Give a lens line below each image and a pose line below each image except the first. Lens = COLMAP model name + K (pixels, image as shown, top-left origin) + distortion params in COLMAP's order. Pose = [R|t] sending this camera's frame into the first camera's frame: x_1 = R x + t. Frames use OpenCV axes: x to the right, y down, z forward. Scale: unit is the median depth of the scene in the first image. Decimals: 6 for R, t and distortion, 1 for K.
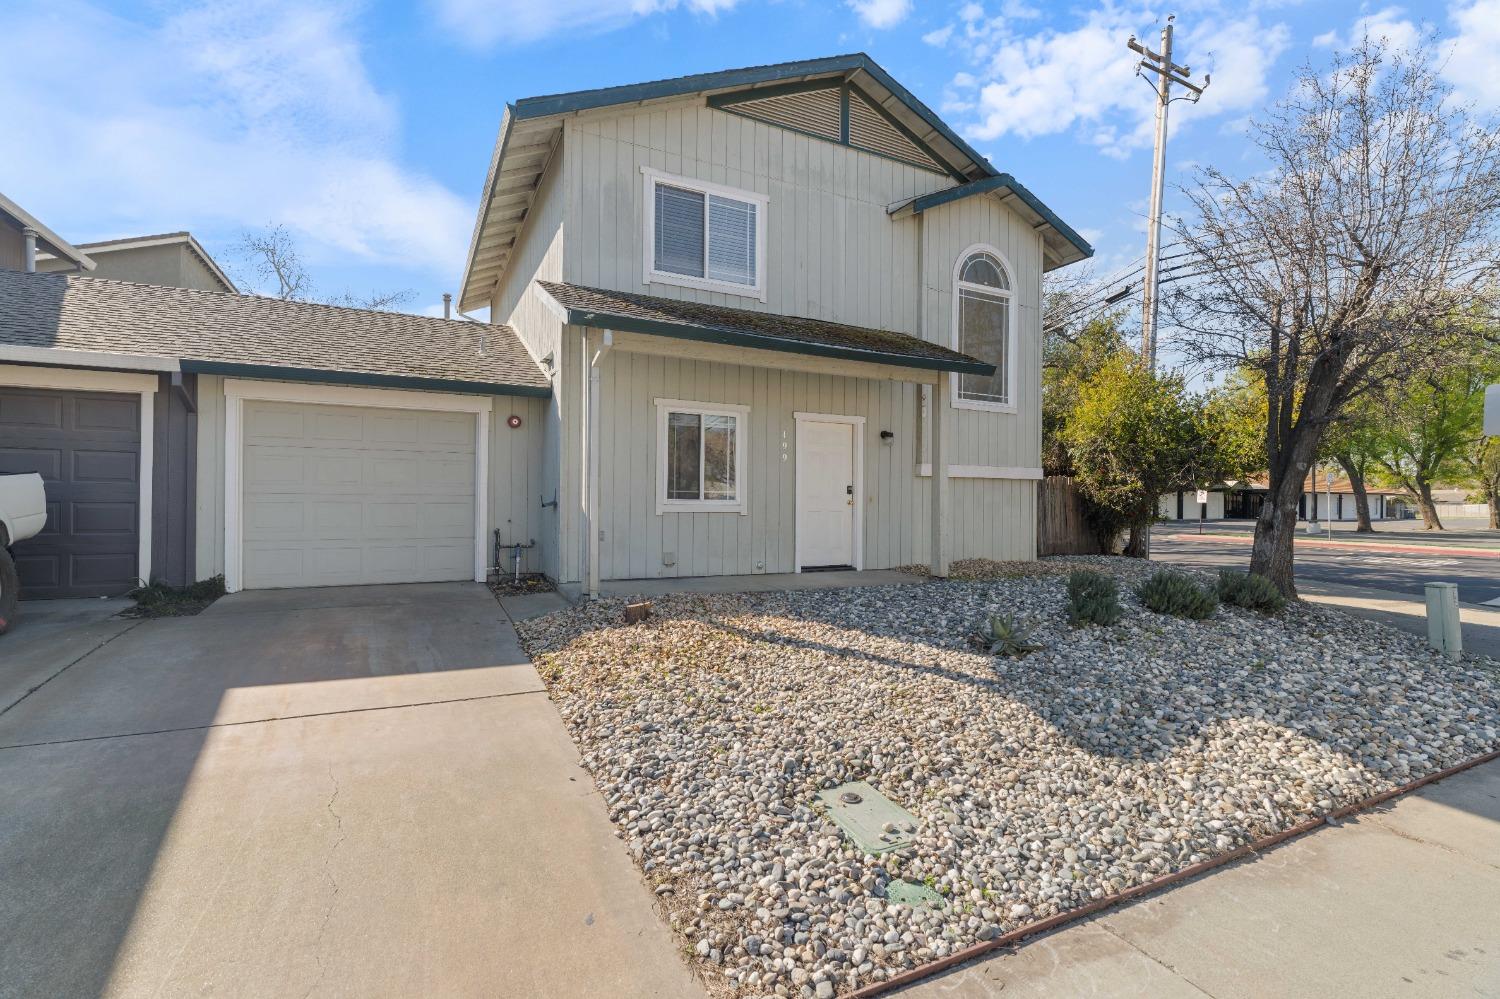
lens RADIAL K [[678.8, 0, 747.0], [0, 678.8, 499.9], [0, 0, 1]] dist [-0.002889, 0.000910]
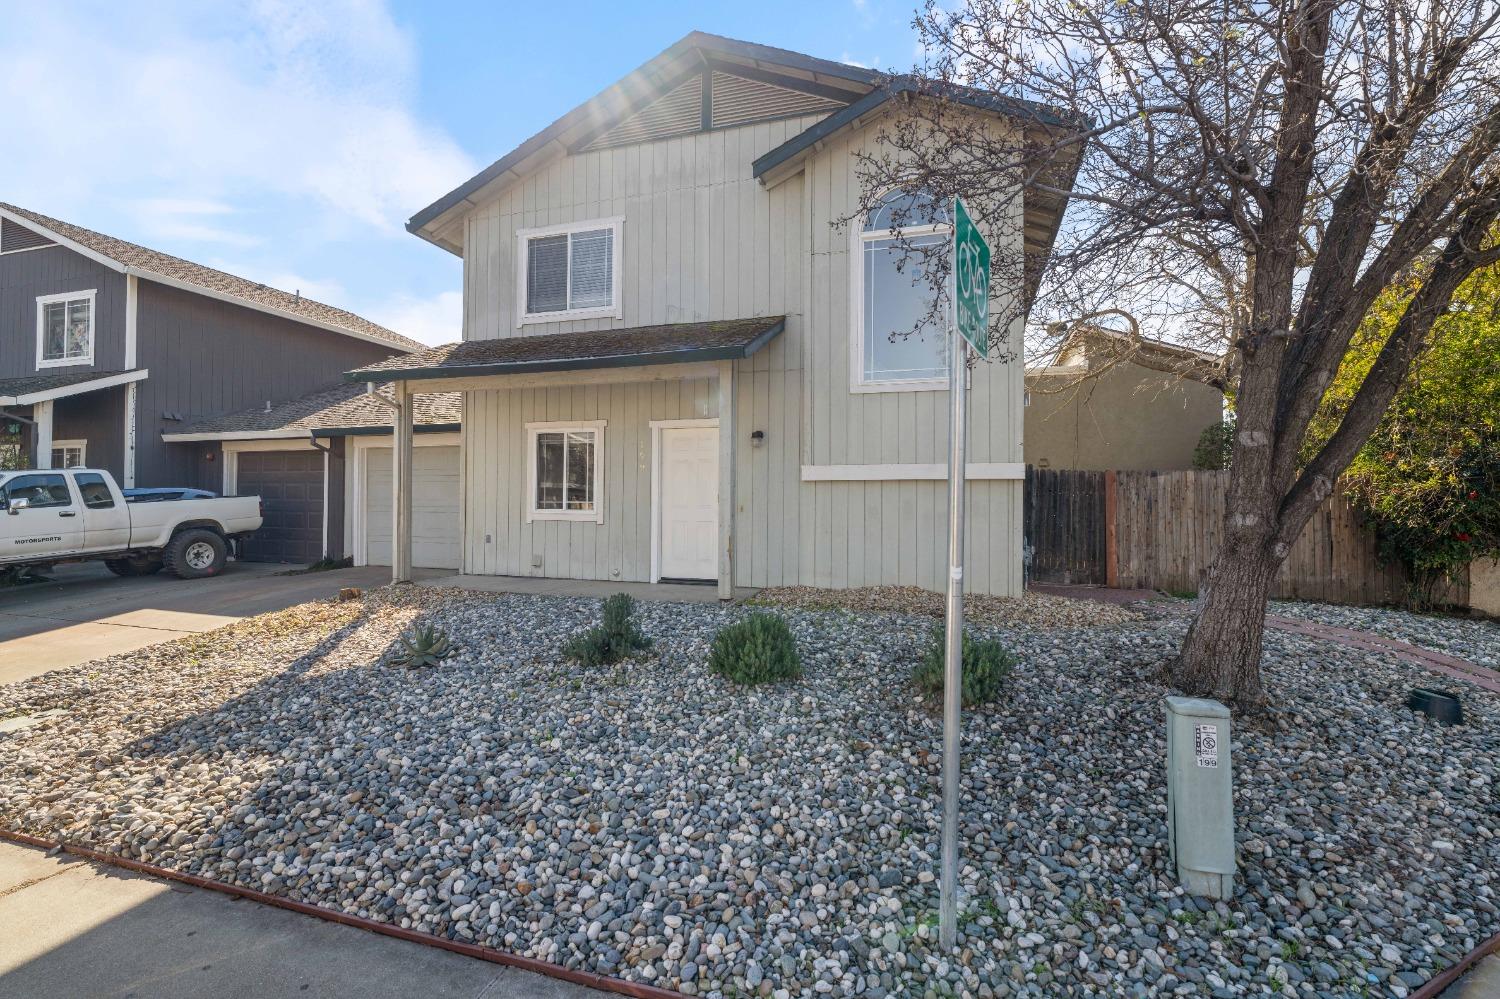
lens RADIAL K [[678.8, 0, 747.4], [0, 678.8, 500.0], [0, 0, 1]] dist [-0.002889, 0.000910]
pose [[0.721813, -0.009955, -0.692016, 0.901091], [0.001638, 0.999918, -0.012677, -0.001471], [0.692086, 0.008017, 0.721771, 0.397951]]
